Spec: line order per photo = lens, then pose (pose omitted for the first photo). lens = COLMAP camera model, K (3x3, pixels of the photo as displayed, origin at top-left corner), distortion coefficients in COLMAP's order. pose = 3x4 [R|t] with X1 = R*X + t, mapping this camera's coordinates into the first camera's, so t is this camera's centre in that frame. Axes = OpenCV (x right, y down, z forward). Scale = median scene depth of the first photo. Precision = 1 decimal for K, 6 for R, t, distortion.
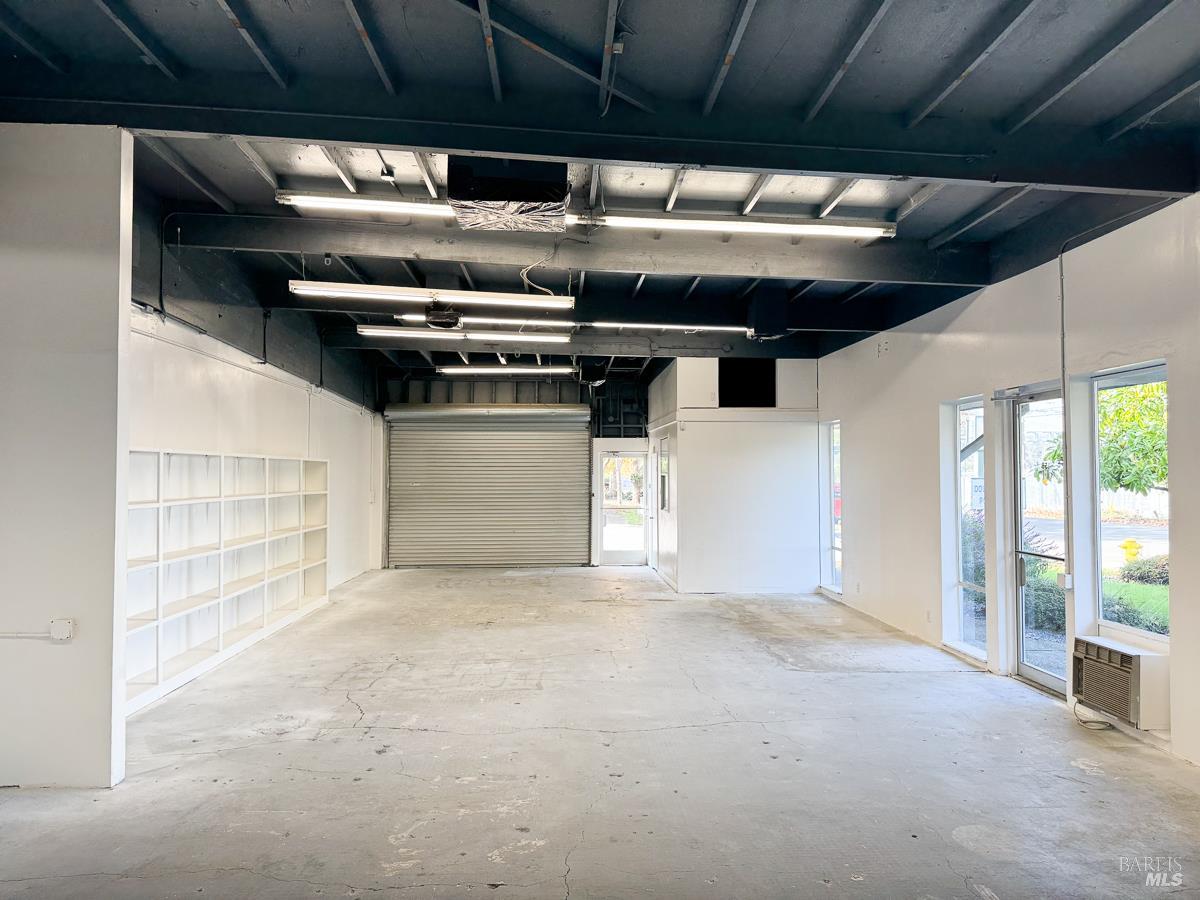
lens RADIAL K [[843.7, 0, 592.9], [0, 843.7, 446.8], [0, 0, 1]] dist [0.027977, -0.034642]
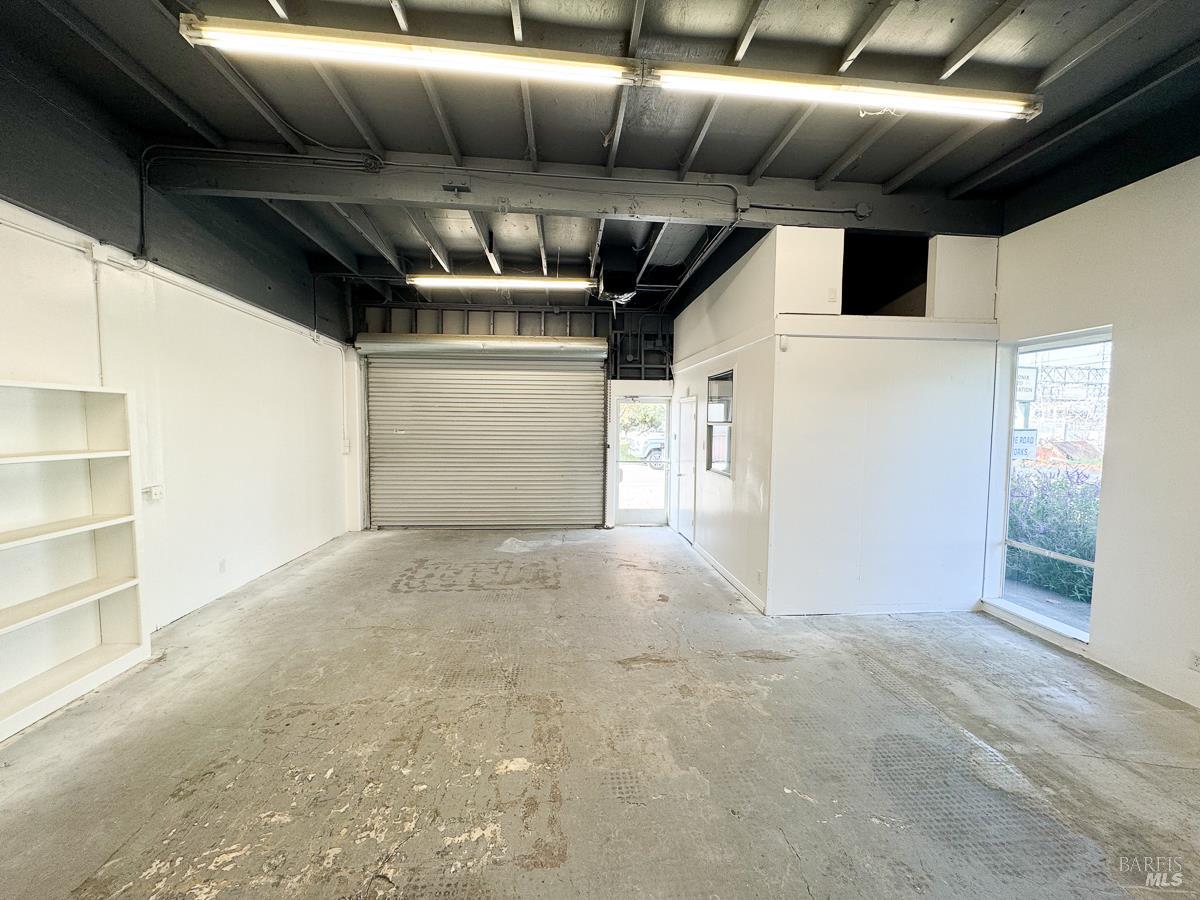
lens RADIAL K [[479.6, 0, 595.7], [0, 479.6, 453.7], [0, 0, 1]] dist [-0.003975, 0.001490]
pose [[0.999307, 0.005632, 0.036786, -0.079716], [-0.009213, 0.995150, 0.097935, 0.043595], [-0.036056, -0.098206, 0.994513, 1.328571]]
